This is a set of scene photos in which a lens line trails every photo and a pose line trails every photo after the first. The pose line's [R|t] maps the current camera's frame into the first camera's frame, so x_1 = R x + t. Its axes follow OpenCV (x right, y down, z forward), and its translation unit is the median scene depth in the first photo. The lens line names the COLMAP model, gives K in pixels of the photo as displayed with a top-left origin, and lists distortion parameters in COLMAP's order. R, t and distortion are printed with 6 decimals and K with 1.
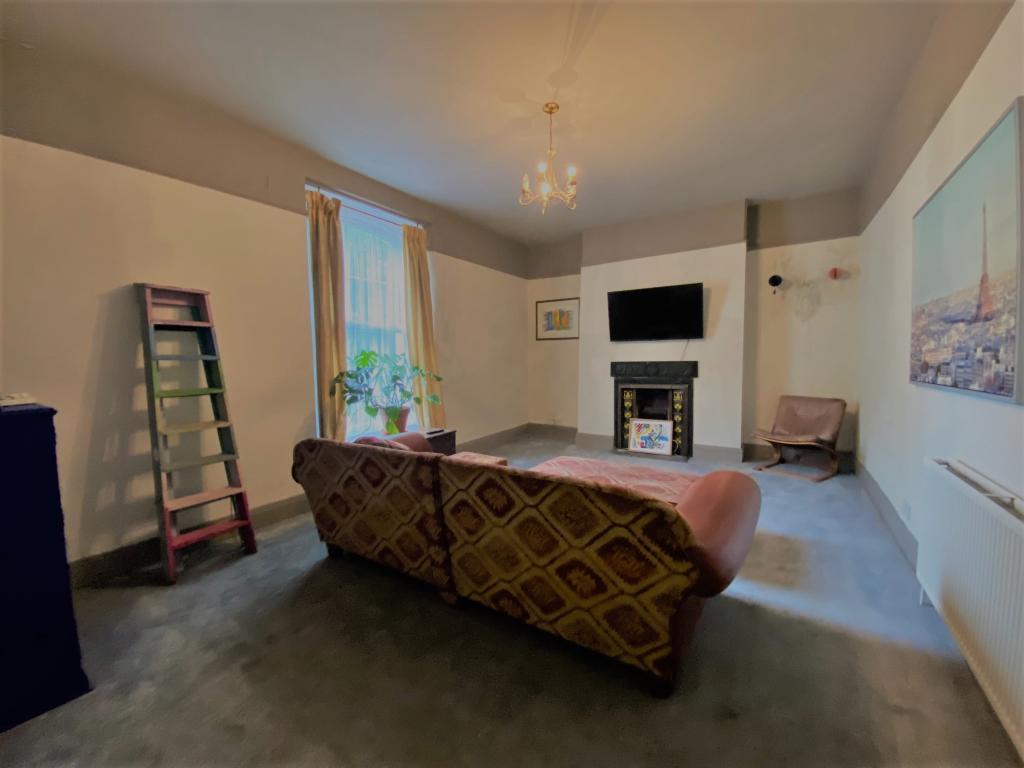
lens RADIAL K [[407.2, 0, 513.8], [0, 407.2, 384.0], [0, 0, 1]] dist [0.001539, -0.000059]
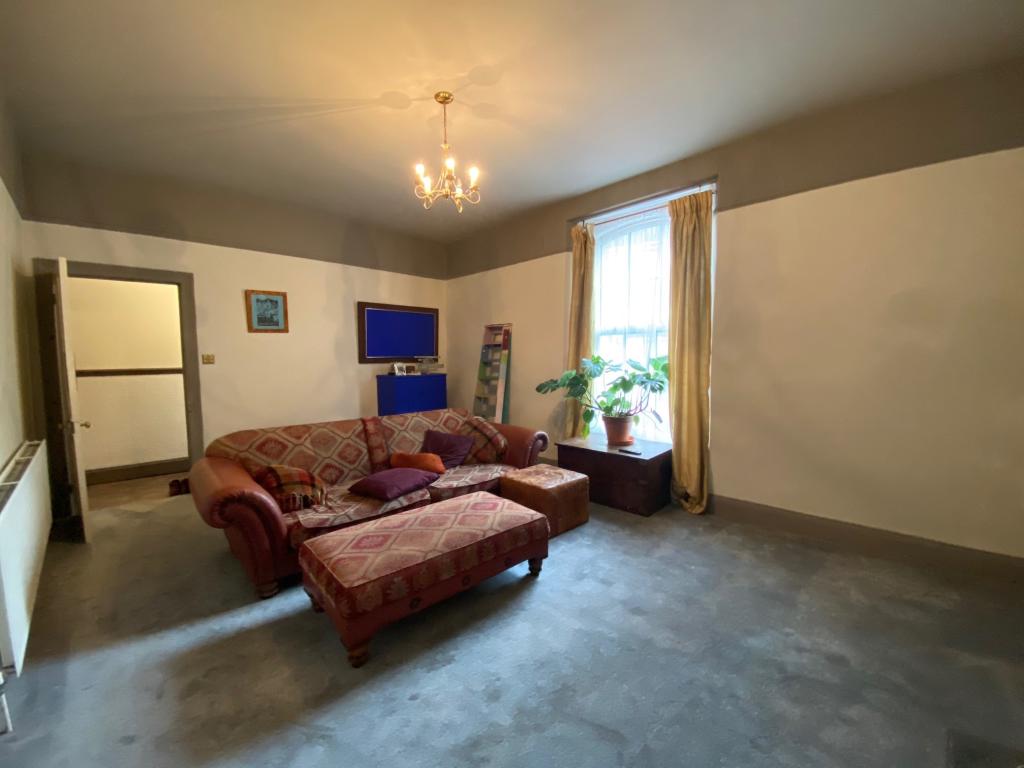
lens RADIAL K [[407.2, 0, 513.8], [0, 407.2, 384.0], [0, 0, 1]] dist [0.001539, -0.000059]
pose [[-0.219404, 0.086009, -0.971836, 0.979508], [-0.056698, 0.993299, 0.100709, -0.136106], [0.973985, 0.077197, -0.213057, 1.366638]]
